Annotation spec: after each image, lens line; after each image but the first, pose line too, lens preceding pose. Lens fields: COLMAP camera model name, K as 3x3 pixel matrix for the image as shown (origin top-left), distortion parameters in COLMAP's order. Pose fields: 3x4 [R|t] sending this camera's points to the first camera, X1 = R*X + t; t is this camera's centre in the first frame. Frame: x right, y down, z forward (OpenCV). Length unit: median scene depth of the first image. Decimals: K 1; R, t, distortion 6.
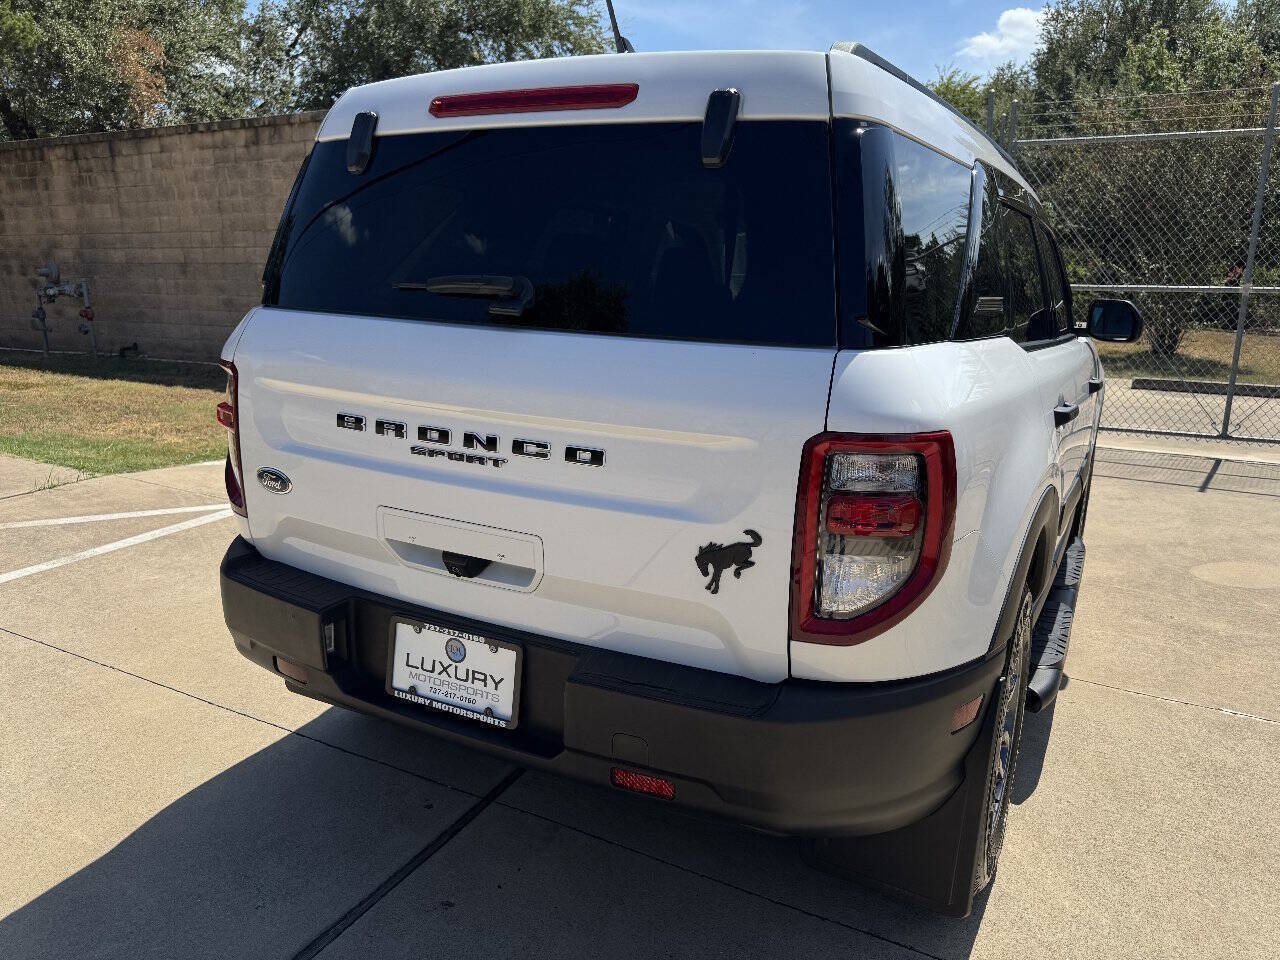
lens RADIAL K [[912.0, 0, 647.1], [0, 912.0, 488.0], [0, 0, 1]] dist [0.035803, -0.038139]
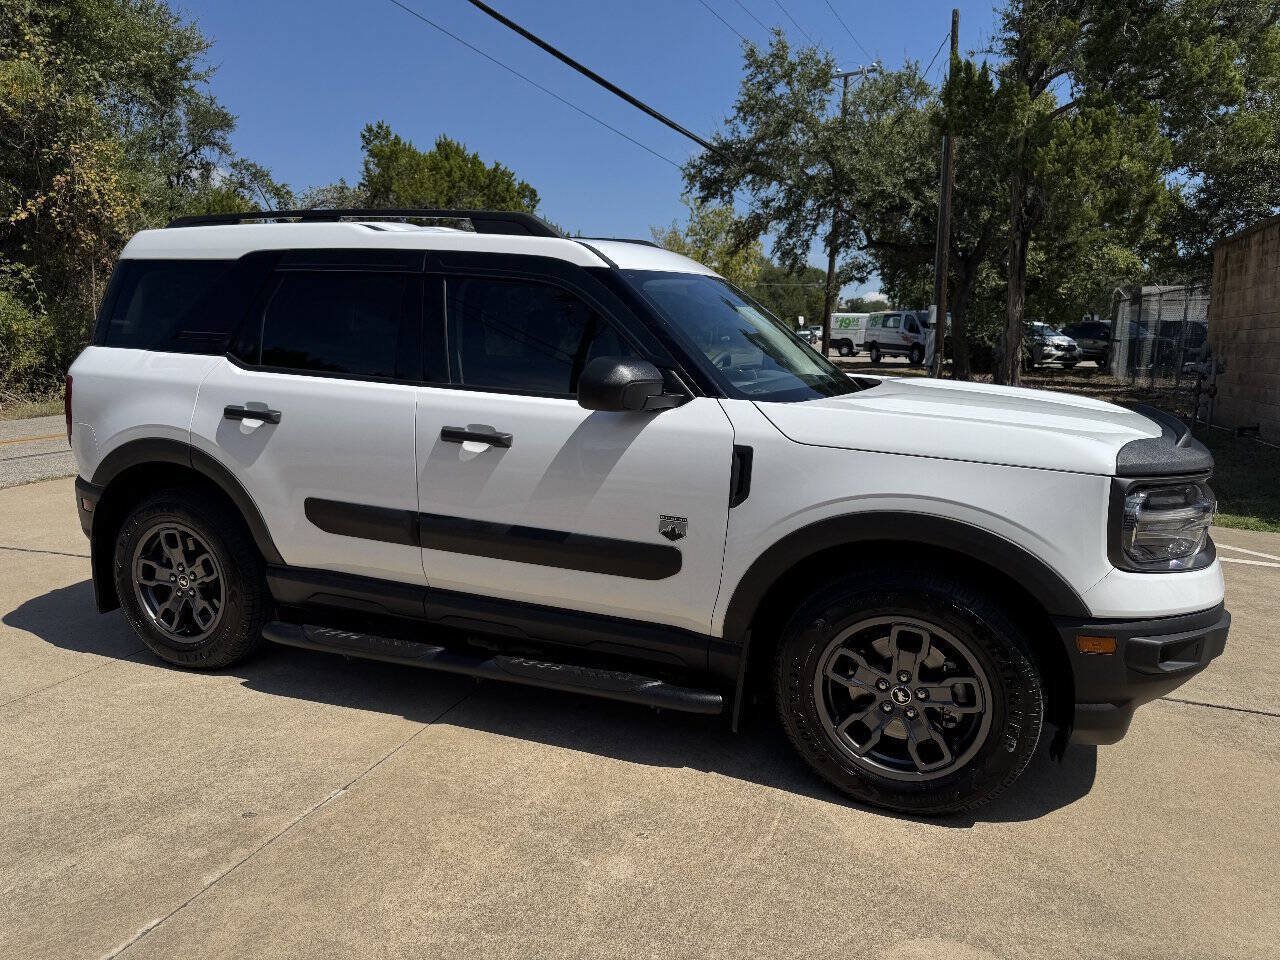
lens RADIAL K [[912.0, 0, 633.9], [0, 912.0, 481.8], [0, 0, 1]] dist [0.035803, -0.038139]
pose [[0.111994, 0.147085, -0.982763, 2.656979], [-0.244676, 0.962618, 0.116188, -0.401347], [0.963115, 0.227446, 0.143795, 1.911988]]
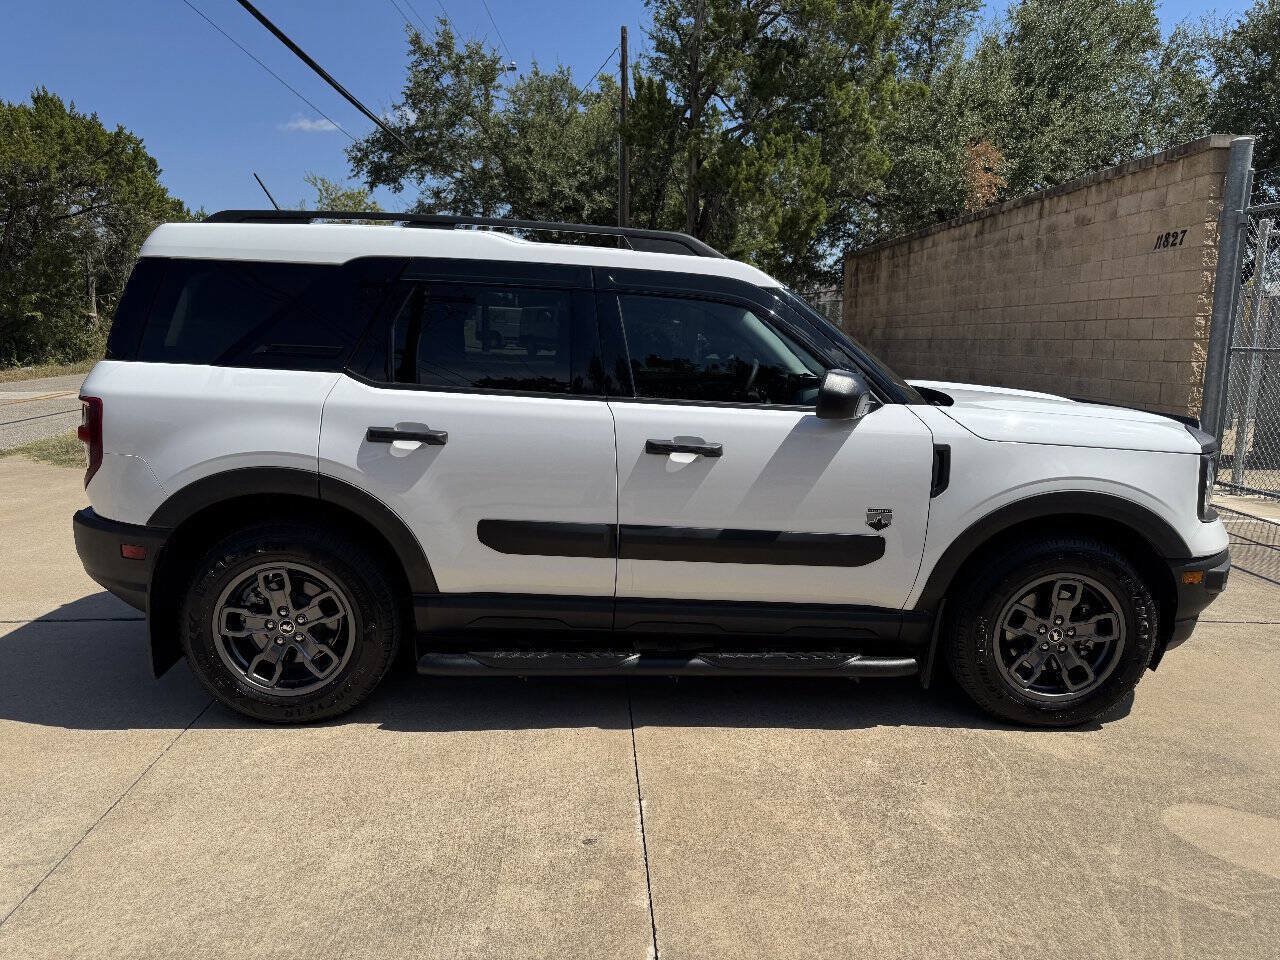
lens RADIAL K [[912.0, 0, 644.0], [0, 912.0, 483.7], [0, 0, 1]] dist [0.035803, -0.038139]
pose [[0.511866, 0.138445, -0.847836, 2.410904], [-0.212621, 0.976639, 0.031111, -0.176233], [0.832338, 0.164343, 0.529344, 0.821604]]
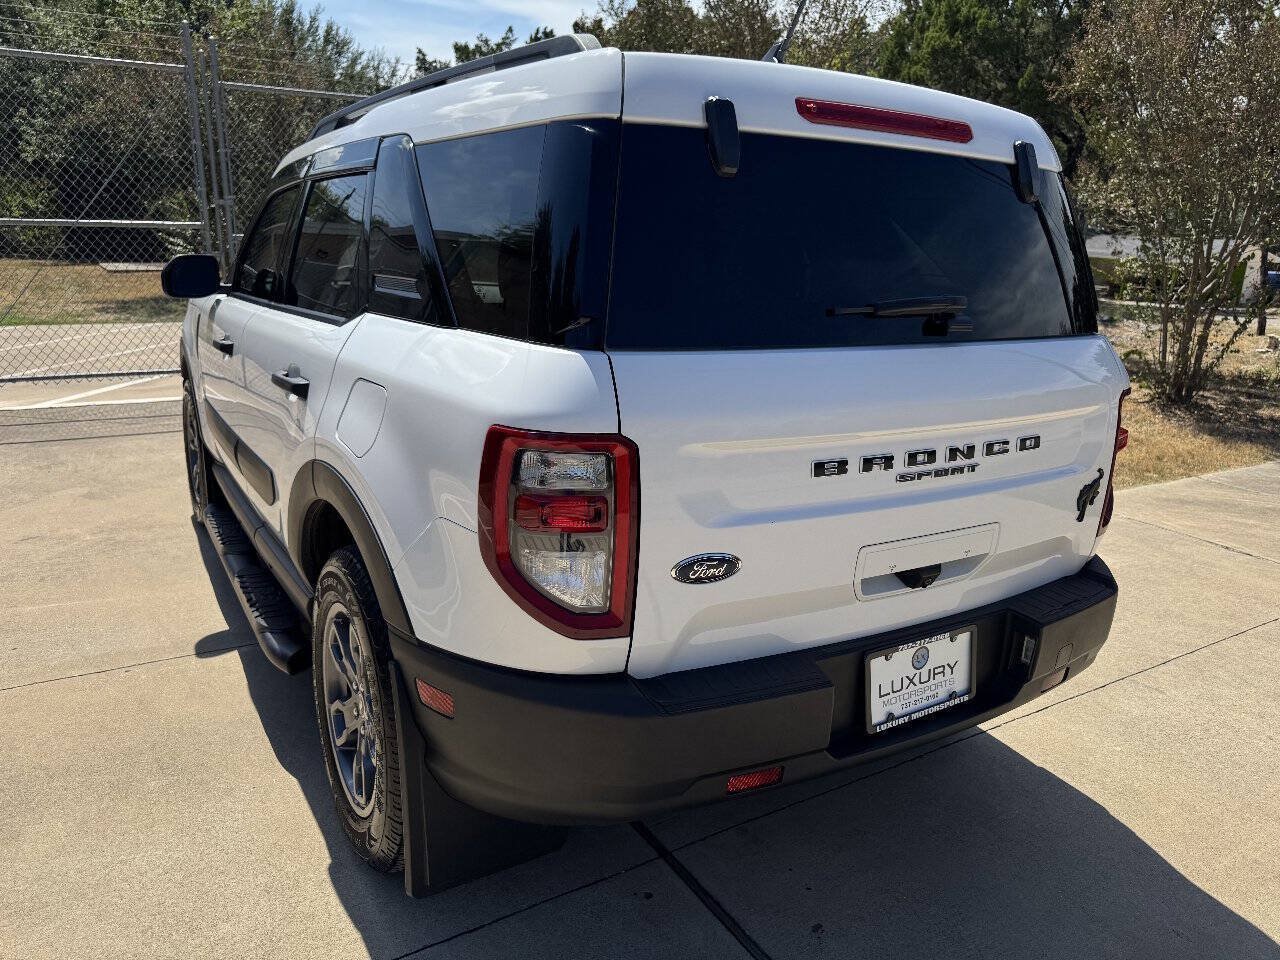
lens RADIAL K [[912.0, 0, 650.1], [0, 912.0, 482.7], [0, 0, 1]] dist [0.035803, -0.038139]
pose [[0.506583, -0.233184, 0.830059, -1.207166], [0.177854, 0.970289, 0.164035, -0.245719], [-0.843648, 0.064532, 0.533005, 0.706469]]
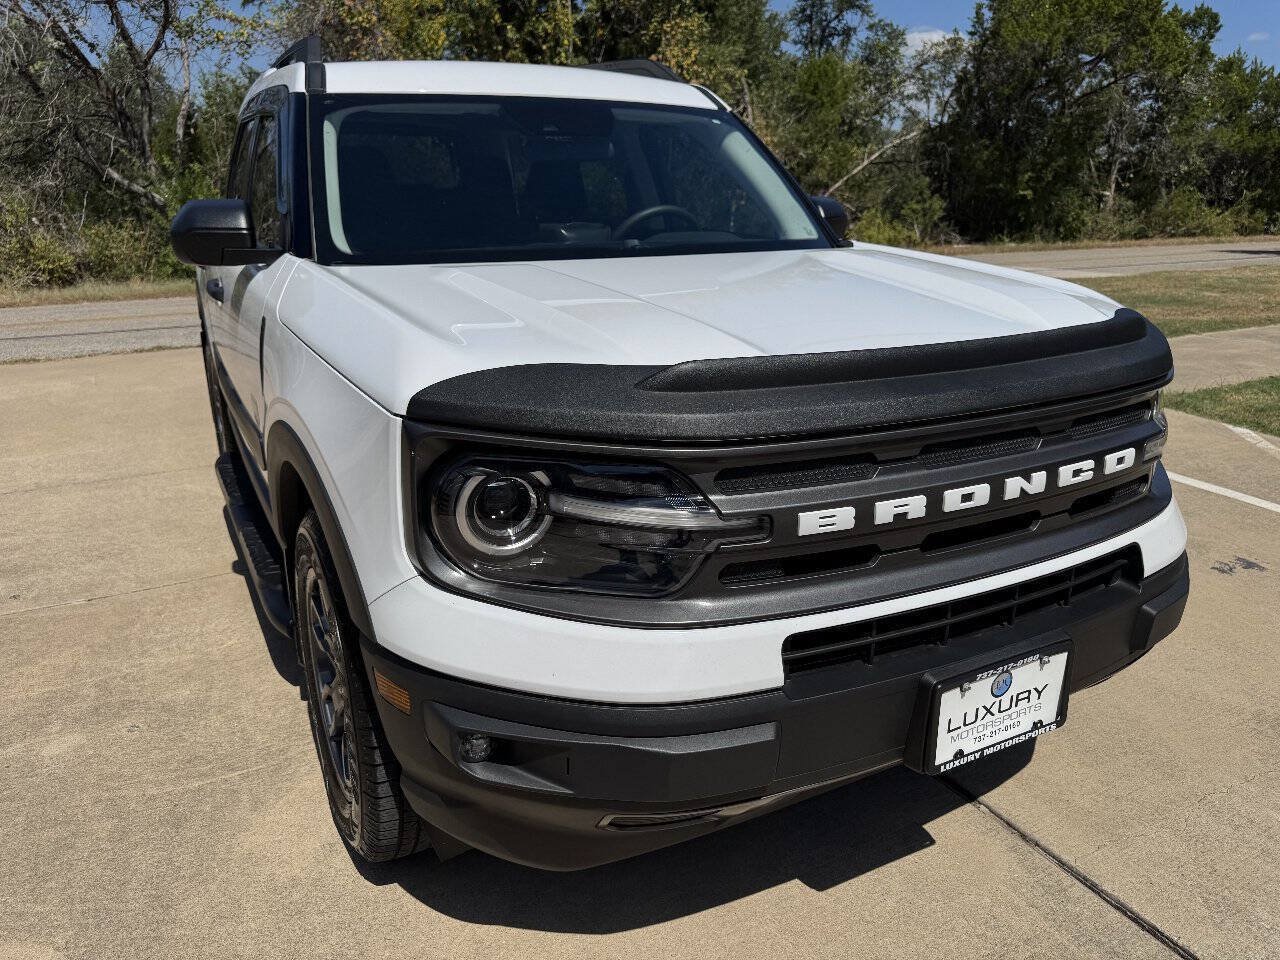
lens RADIAL K [[912.0, 0, 642.9], [0, 912.0, 473.1], [0, 0, 1]] dist [0.035803, -0.038139]
pose [[-0.551538, 0.222878, -0.803823, 1.888822], [-0.215306, 0.892952, 0.395322, -0.737581], [0.805884, 0.391103, -0.444510, 3.352713]]
